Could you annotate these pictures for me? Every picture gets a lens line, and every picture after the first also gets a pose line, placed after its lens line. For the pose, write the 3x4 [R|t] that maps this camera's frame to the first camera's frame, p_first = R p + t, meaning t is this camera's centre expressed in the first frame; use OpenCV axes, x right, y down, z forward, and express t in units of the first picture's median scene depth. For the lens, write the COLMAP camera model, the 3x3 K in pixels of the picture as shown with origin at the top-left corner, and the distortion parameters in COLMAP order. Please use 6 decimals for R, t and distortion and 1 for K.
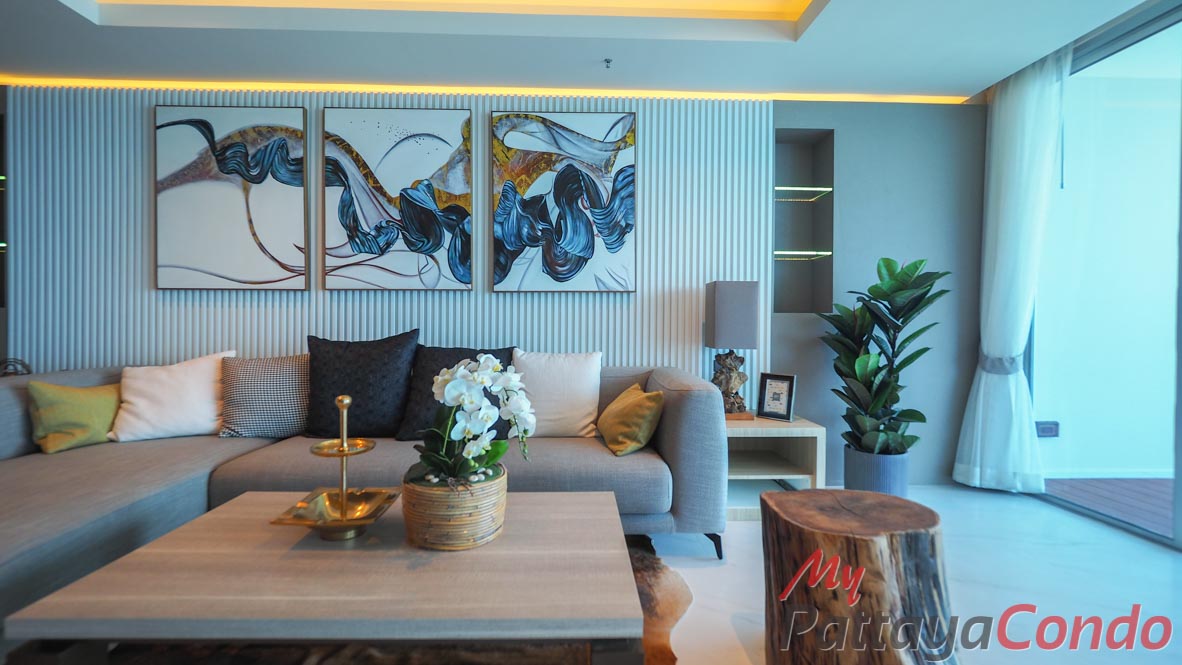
lens RADIAL K [[502.7, 0, 580.4], [0, 502.7, 326.0], [0, 0, 1]] dist [0.001817, -0.001725]
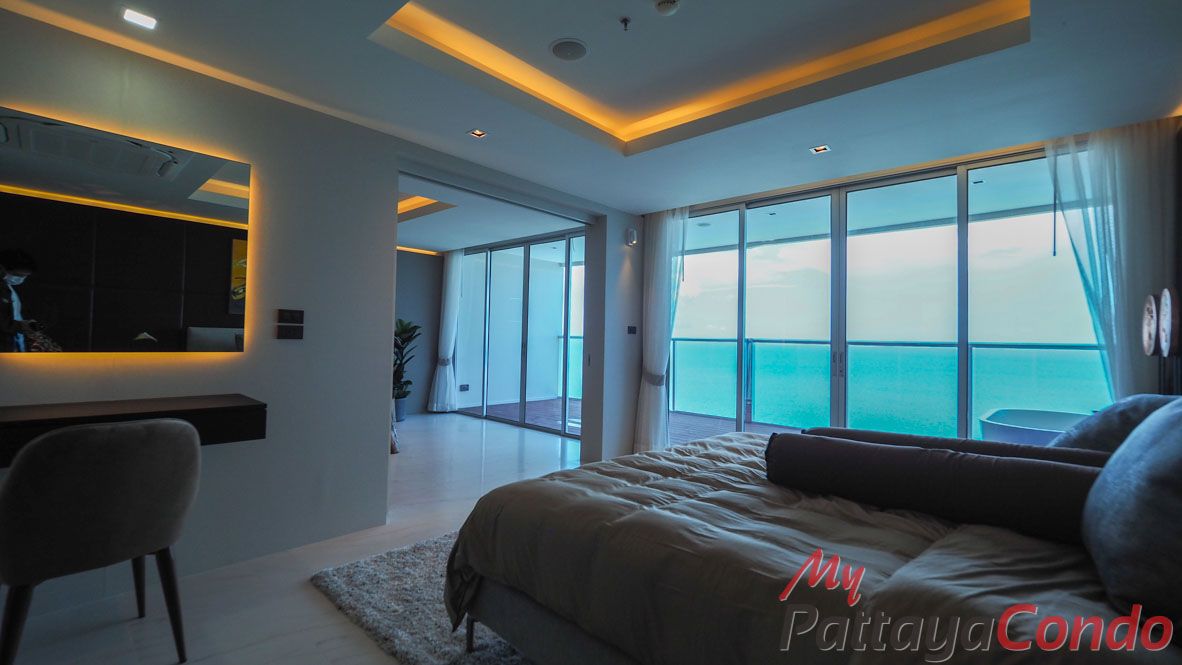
lens RADIAL K [[502.7, 0, 584.4], [0, 502.7, 331.0], [0, 0, 1]] dist [0.001817, -0.001725]
pose [[0.687958, 0.017048, 0.725550, -0.505708], [-0.004362, 0.999803, -0.019356, -0.032216], [-0.725737, 0.010151, 0.687897, -1.232548]]
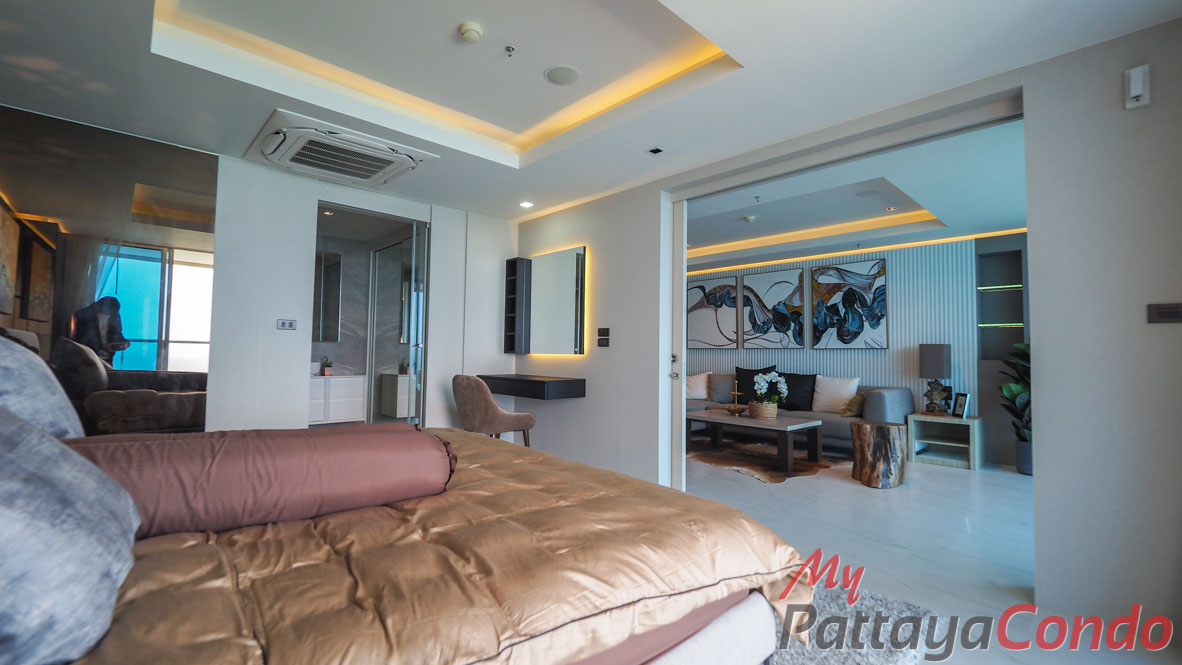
lens RADIAL K [[502.7, 0, 582.0], [0, 502.7, 335.1], [0, 0, 1]] dist [0.001817, -0.001725]
pose [[0.664552, -0.027177, -0.746748, 0.792645], [-0.020995, 0.998265, -0.055015, 0.012870], [0.746947, 0.052238, 0.662828, -1.203127]]
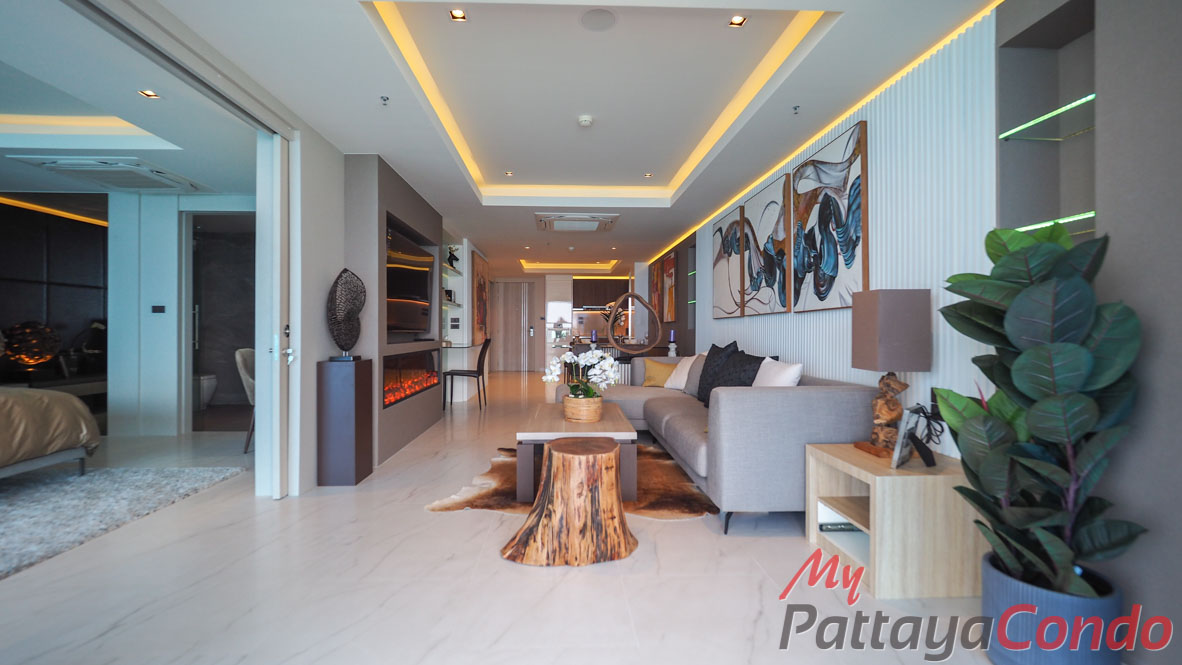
lens RADIAL K [[502.7, 0, 582.6], [0, 502.7, 333.8], [0, 0, 1]] dist [0.001817, -0.001725]
pose [[0.017725, -0.000702, -0.999843, 1.067073], [-0.015027, 0.999887, -0.000969, -0.005883], [0.999730, 0.015042, 0.017712, 0.455570]]
